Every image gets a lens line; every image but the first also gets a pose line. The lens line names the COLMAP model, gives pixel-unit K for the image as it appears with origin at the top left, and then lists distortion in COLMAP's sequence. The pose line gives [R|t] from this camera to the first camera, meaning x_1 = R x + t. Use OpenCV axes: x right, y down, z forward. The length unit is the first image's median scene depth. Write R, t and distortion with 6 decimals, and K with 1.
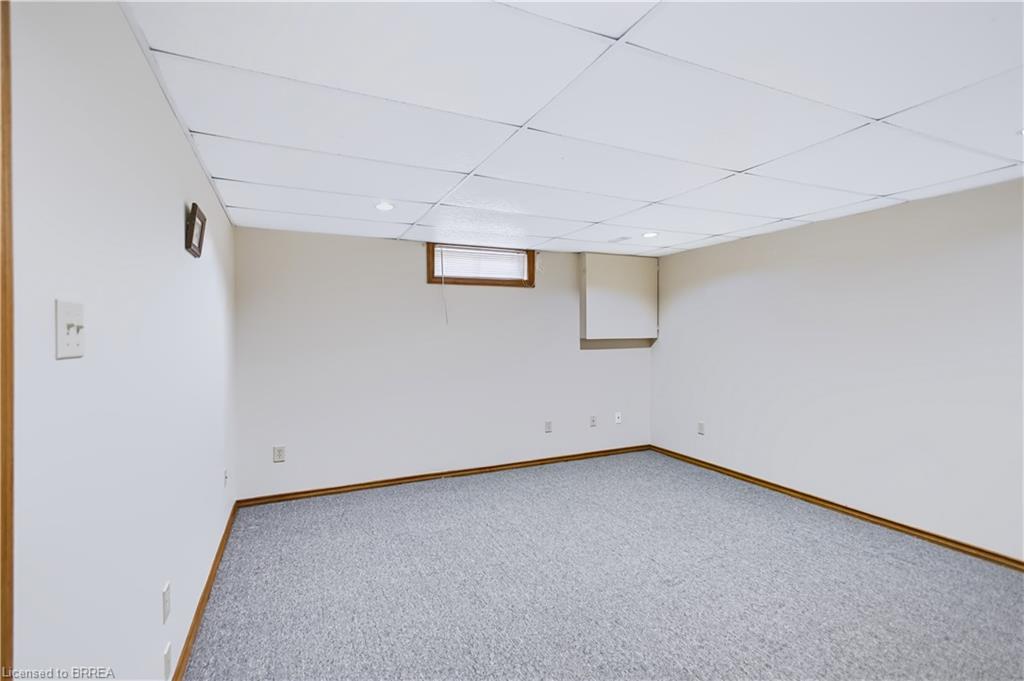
lens RADIAL K [[490.2, 0, 506.3], [0, 490.2, 330.8], [0, 0, 1]] dist [0.018173, -0.000576]
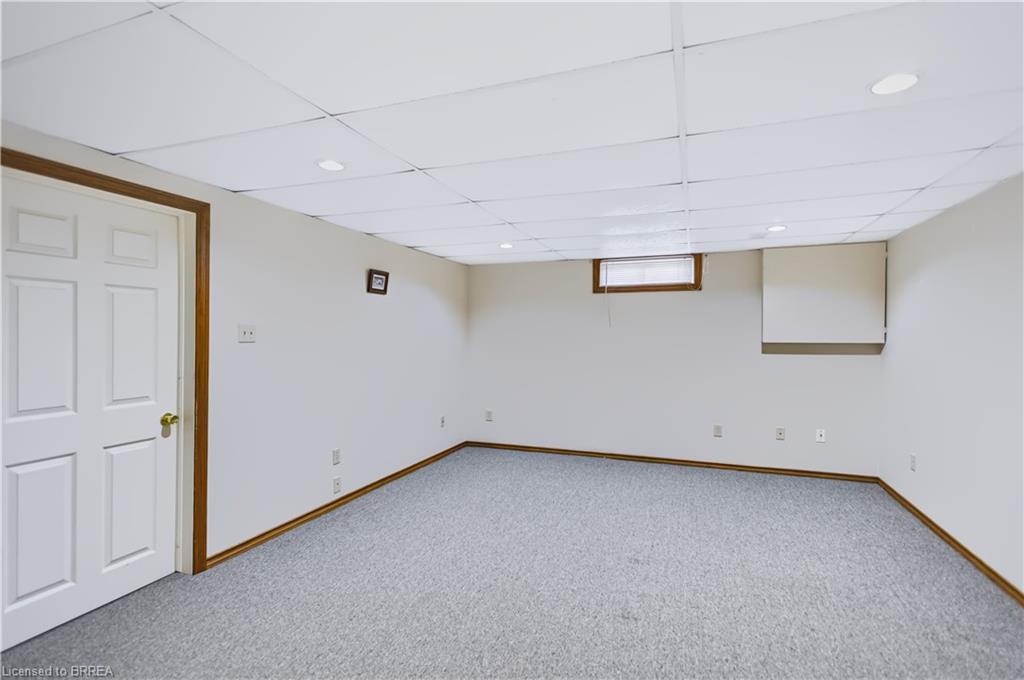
lens RADIAL K [[490.2, 0, 506.3], [0, 490.2, 330.3], [0, 0, 1]] dist [0.018173, -0.000576]
pose [[0.693834, 0.002017, -0.720132, 0.549146], [-0.003203, 0.999995, -0.000285, -0.004937], [0.720128, 0.002504, 0.693837, 0.011766]]
